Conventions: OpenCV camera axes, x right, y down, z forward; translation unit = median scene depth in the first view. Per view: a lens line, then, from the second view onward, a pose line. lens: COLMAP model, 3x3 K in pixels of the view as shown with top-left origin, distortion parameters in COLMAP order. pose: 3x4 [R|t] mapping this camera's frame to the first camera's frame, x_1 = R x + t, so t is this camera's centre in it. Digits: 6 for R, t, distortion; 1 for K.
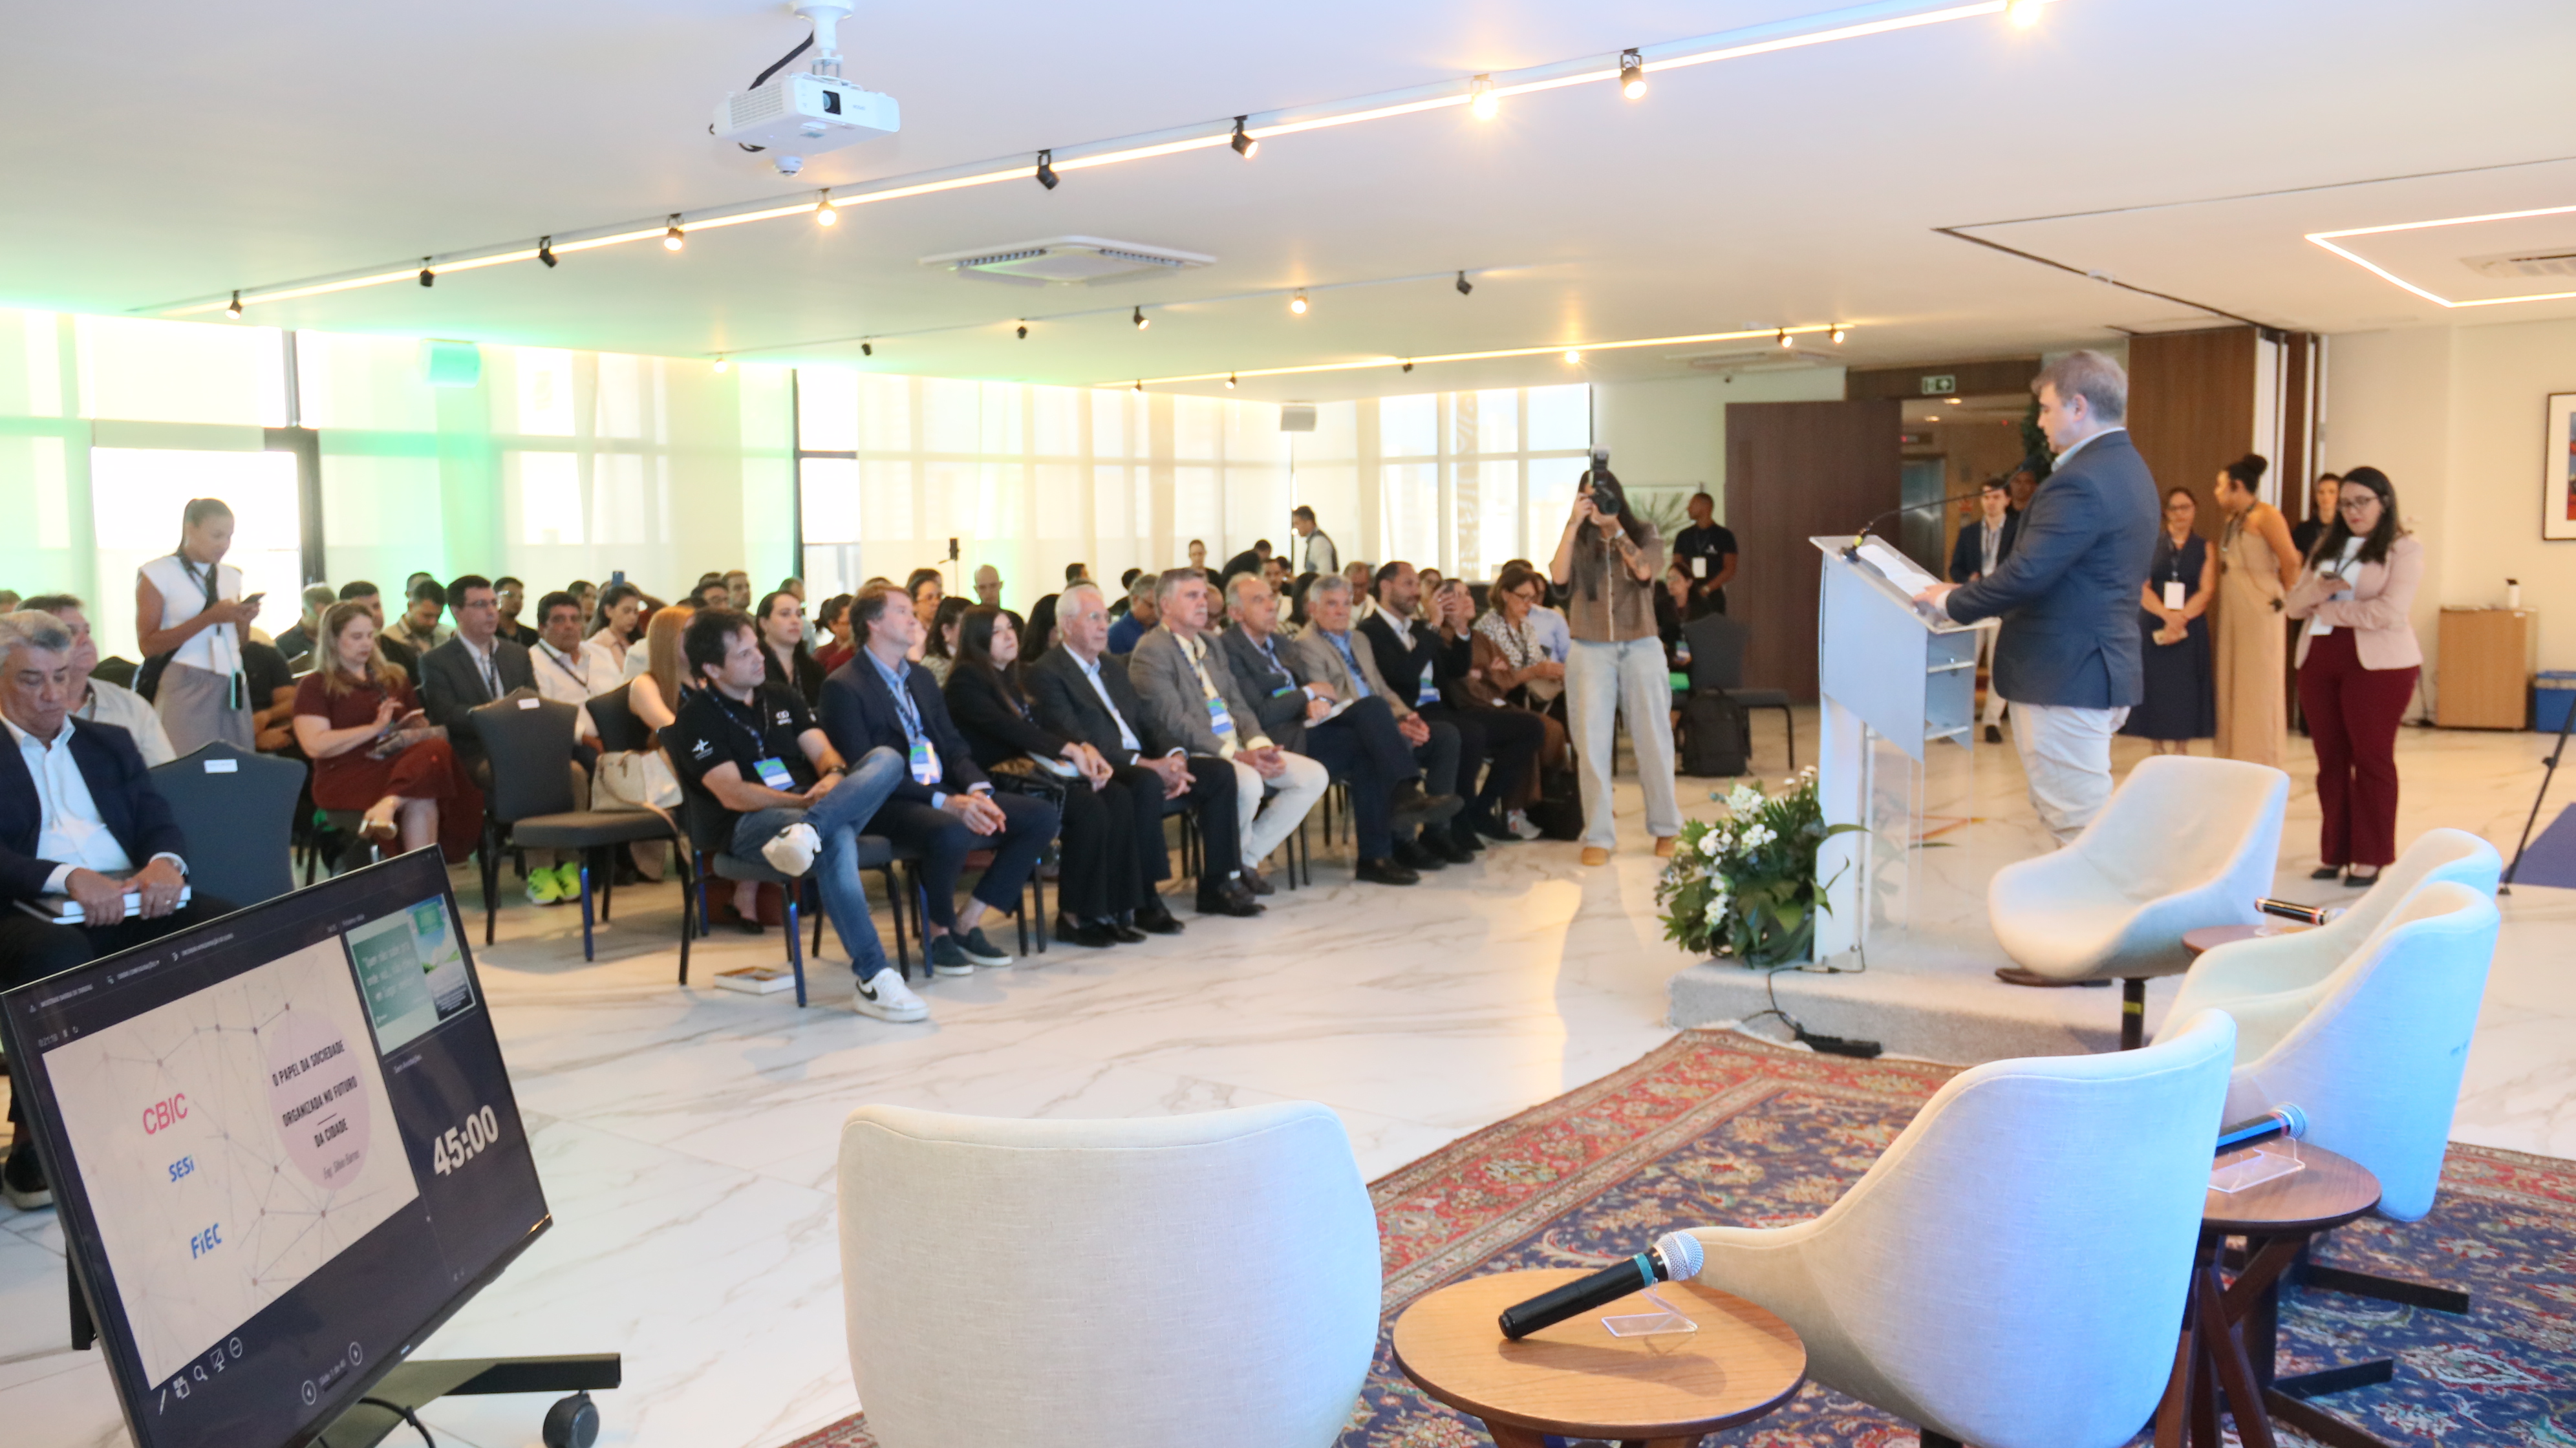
lens RADIAL K [[2155.0, 0, 1292.2], [0, 2155.0, 730.8], [0, 0, 1]] dist [-0.014080, 0.018264]
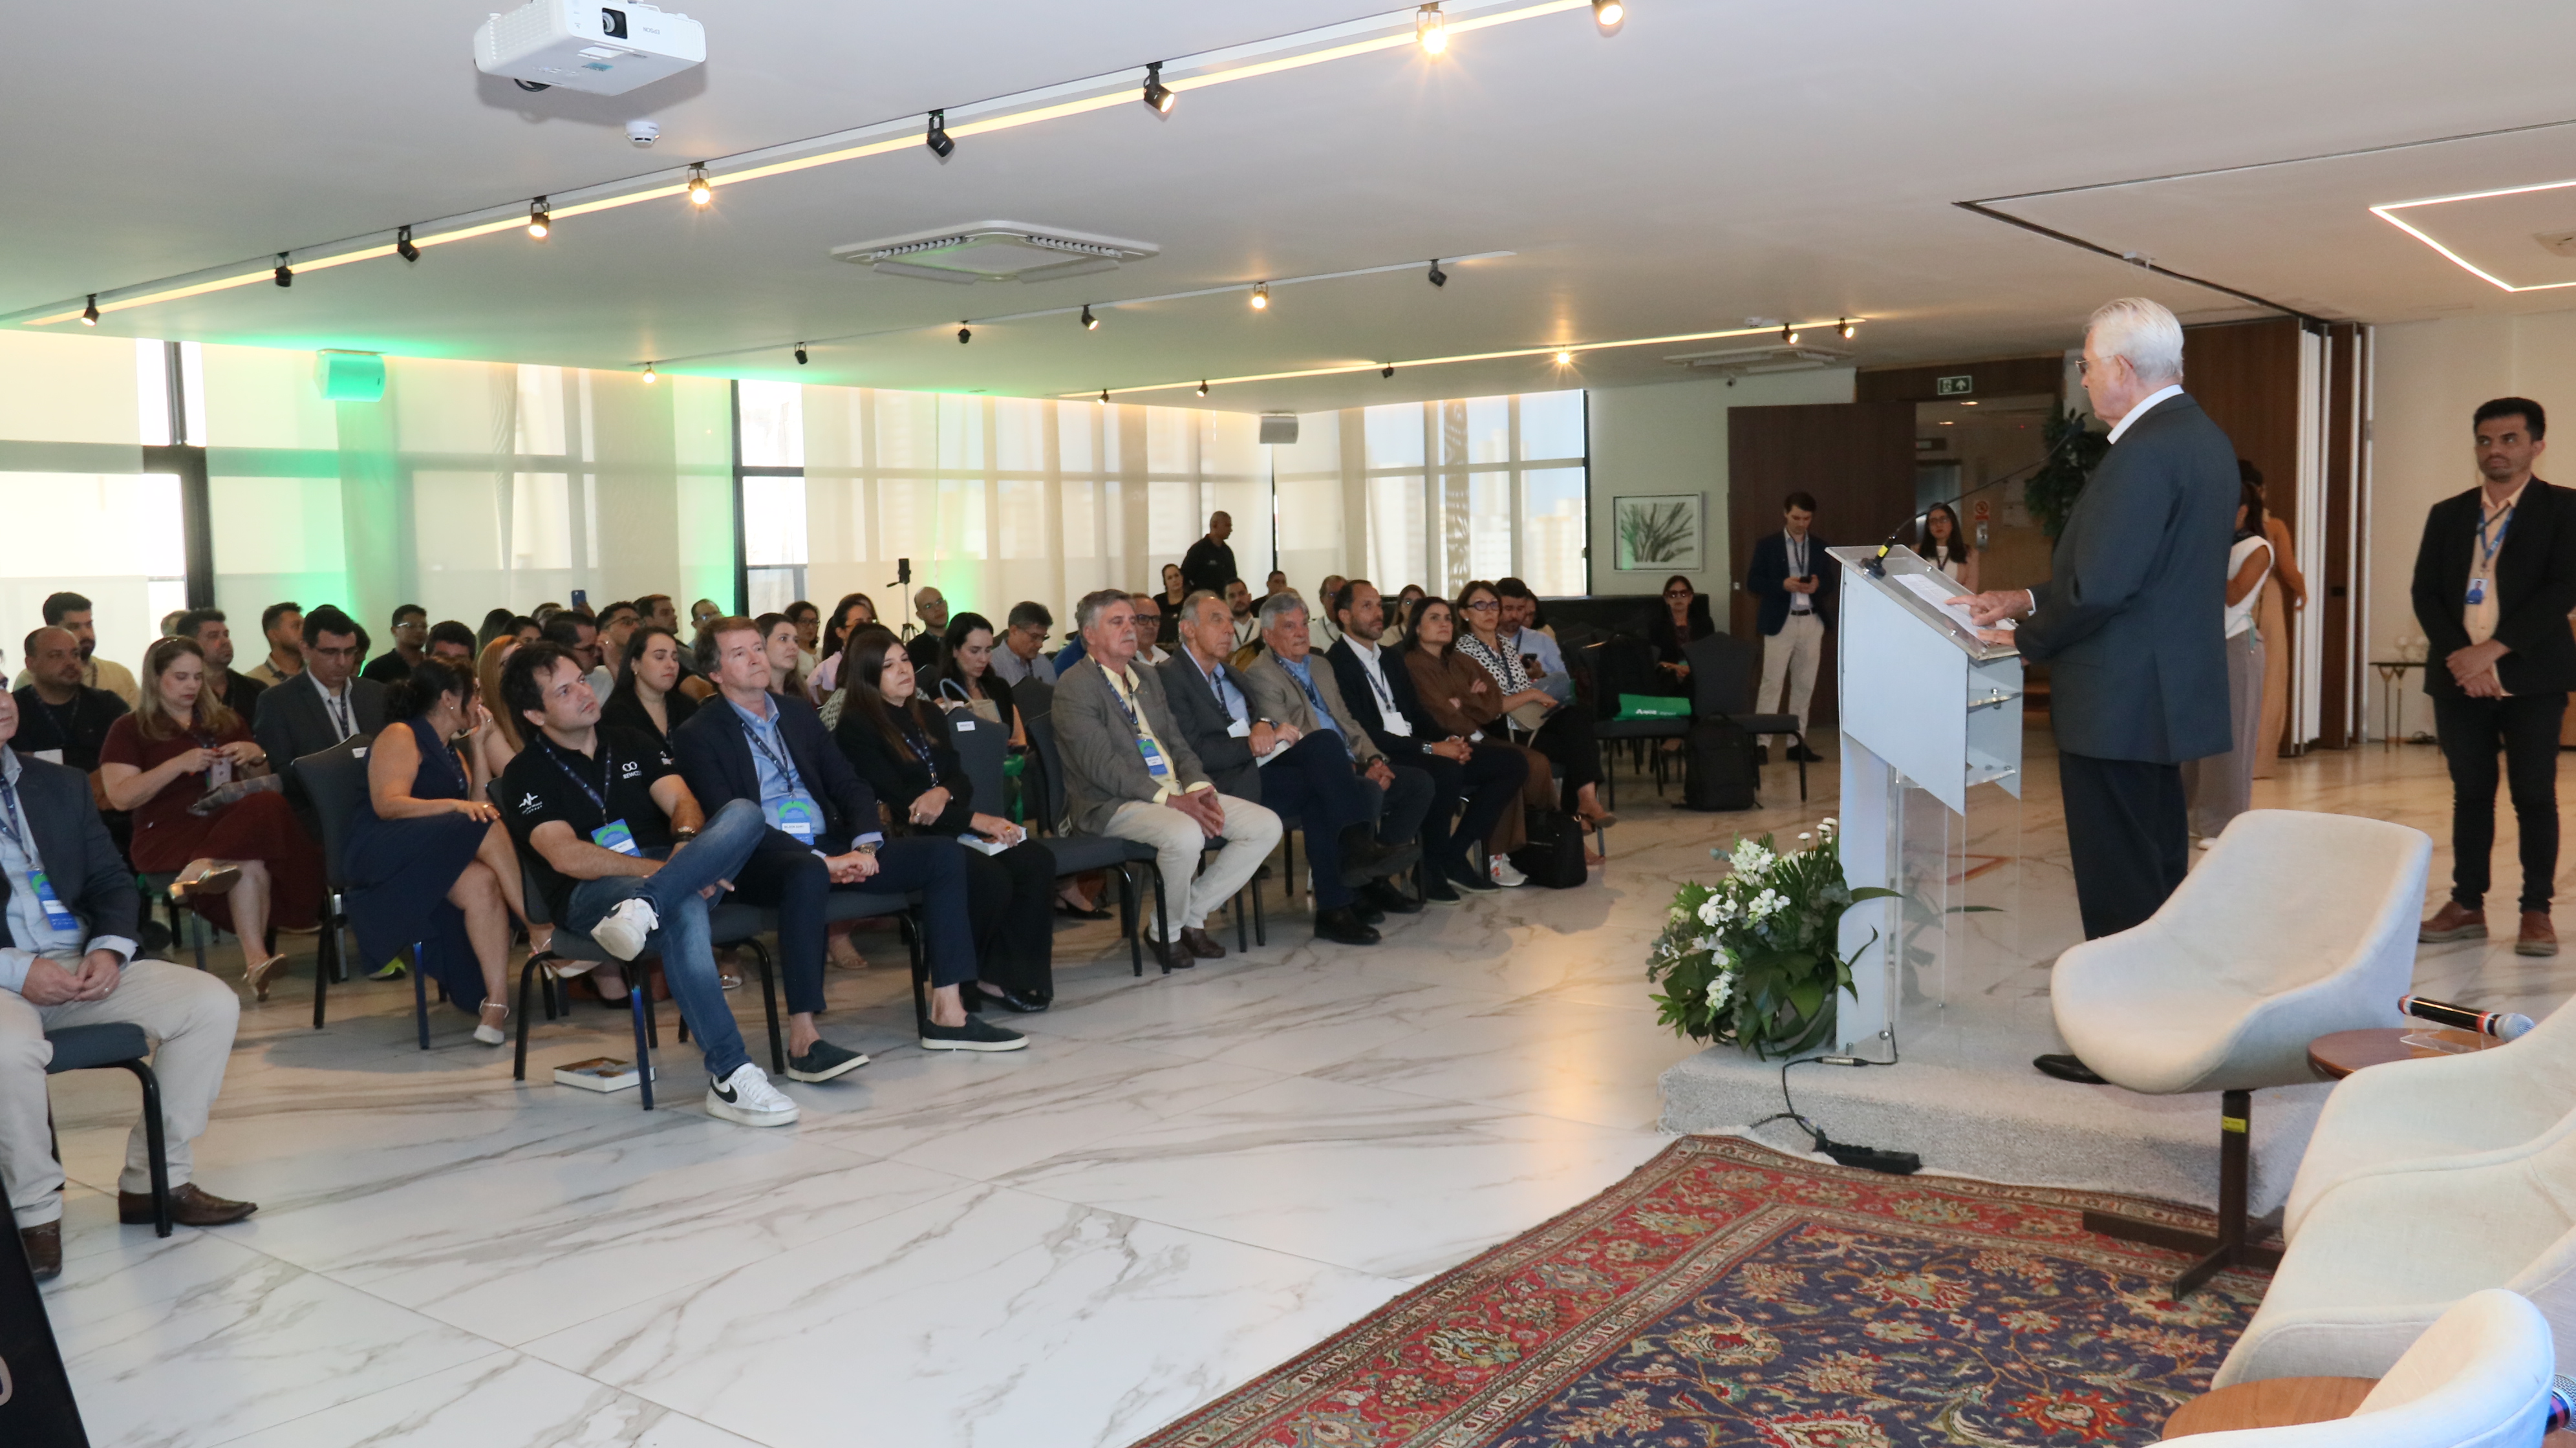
lens RADIAL K [[2155.0, 0, 1290.2], [0, 2155.0, 718.8], [0, 0, 1]] dist [-0.014080, 0.018264]
pose [[0.999940, -0.009810, -0.004869, 0.028684], [0.009742, 0.999857, -0.013821, -0.010735], [0.005004, 0.013772, 0.999893, 0.131102]]
